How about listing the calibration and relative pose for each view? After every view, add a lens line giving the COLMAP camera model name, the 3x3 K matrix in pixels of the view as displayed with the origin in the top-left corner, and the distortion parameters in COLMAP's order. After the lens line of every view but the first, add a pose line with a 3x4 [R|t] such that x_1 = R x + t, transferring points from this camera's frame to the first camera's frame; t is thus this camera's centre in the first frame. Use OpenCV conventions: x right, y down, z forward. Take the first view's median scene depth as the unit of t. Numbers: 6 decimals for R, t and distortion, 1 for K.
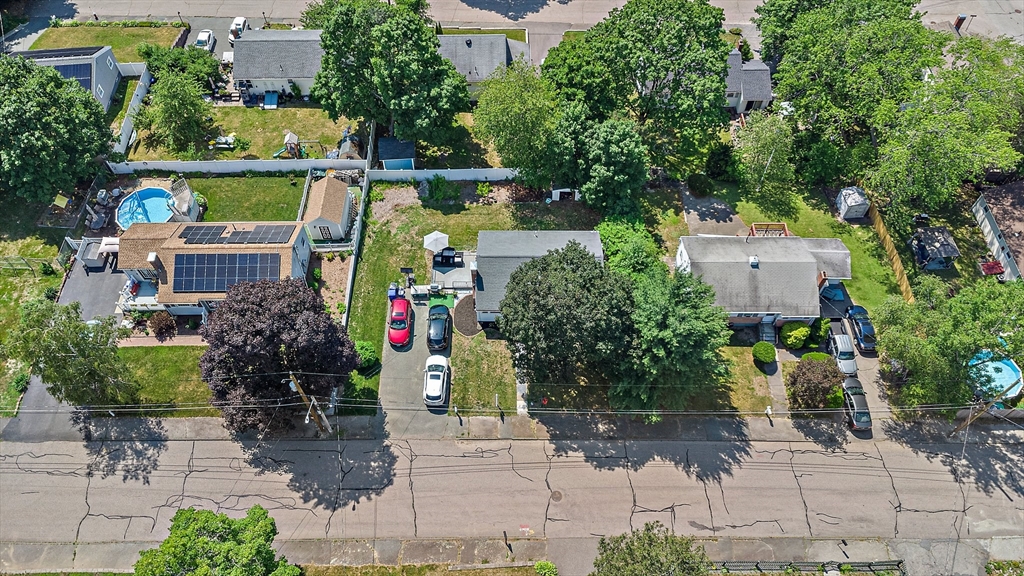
lens RADIAL K [[743.9, 0, 509.1], [0, 743.9, 284.4], [0, 0, 1]] dist [0.024735, -0.004136]
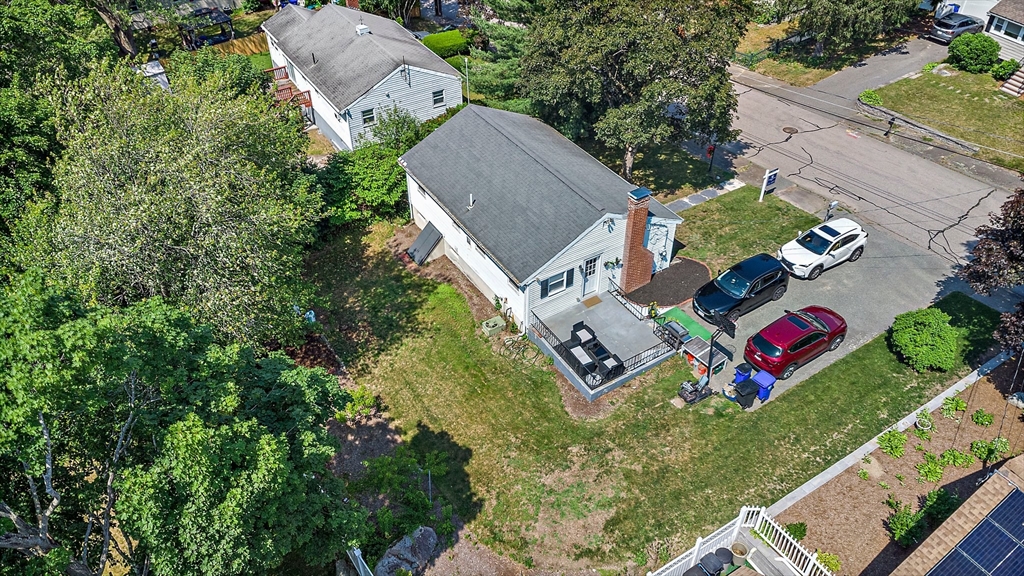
lens RADIAL K [[757.1, 0, 503.8], [0, 757.1, 245.4], [0, 0, 1]] dist [0.023736, -0.001482]
pose [[-0.522036, -0.520886, 0.675393, -0.326185], [0.717910, 0.159208, 0.677686, -0.388543], [-0.460525, 0.838648, 0.290837, 0.869211]]
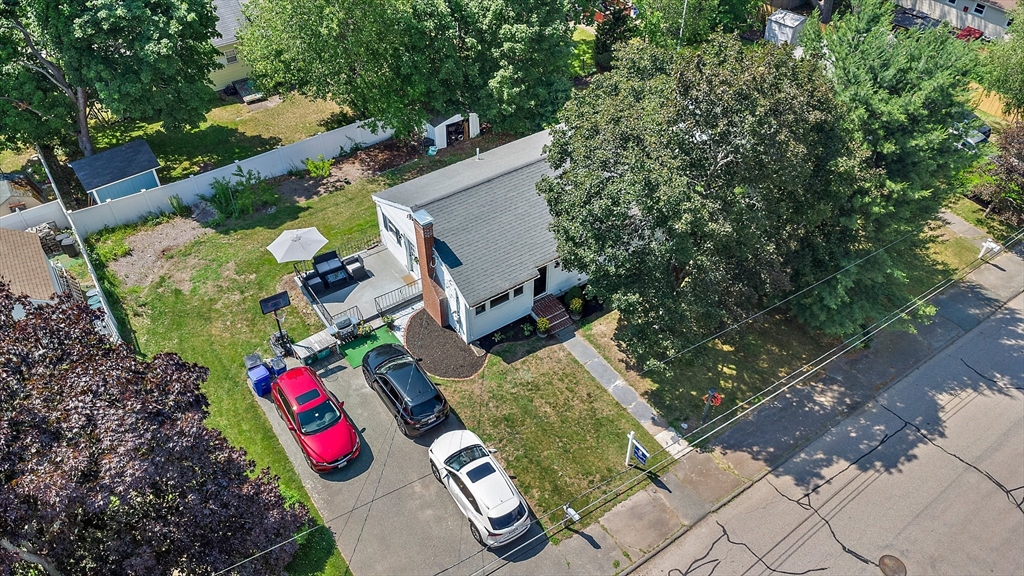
lens RADIAL K [[743.9, 0, 509.1], [0, 743.9, 284.4], [0, 0, 1]] dist [0.024735, -0.004136]
pose [[0.827627, -0.384898, 0.408518, -0.190716], [0.469038, 0.874037, -0.126737, 0.085869], [-0.308279, 0.296501, 0.903909, 0.554880]]
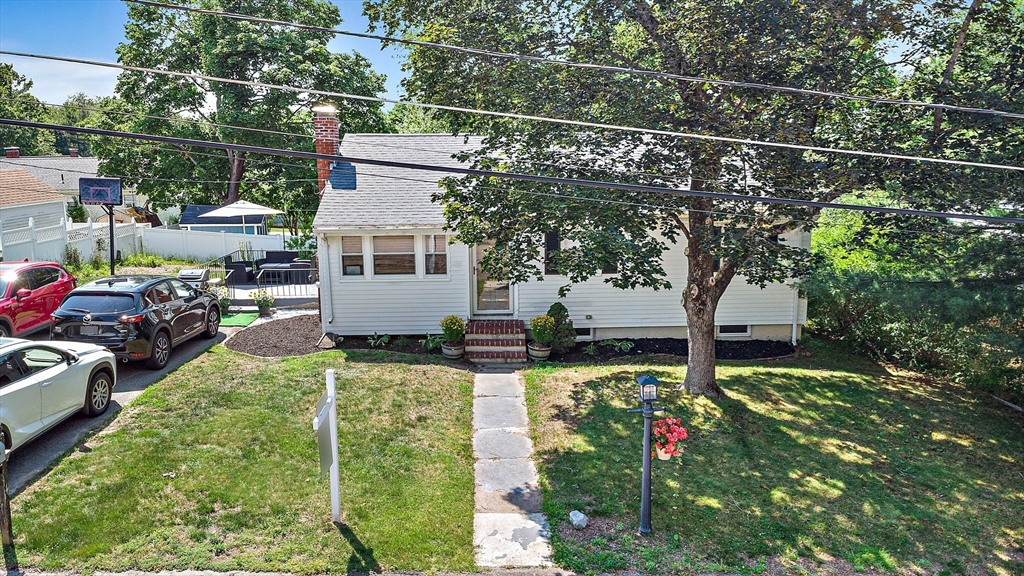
lens RADIAL K [[743.9, 0, 509.1], [0, 743.9, 284.4], [0, 0, 1]] dist [0.024735, -0.004136]
pose [[0.999399, -0.011558, 0.032693, 0.011905], [0.031598, 0.691859, -0.721341, 0.215781], [-0.014282, 0.721940, 0.691808, 0.797311]]
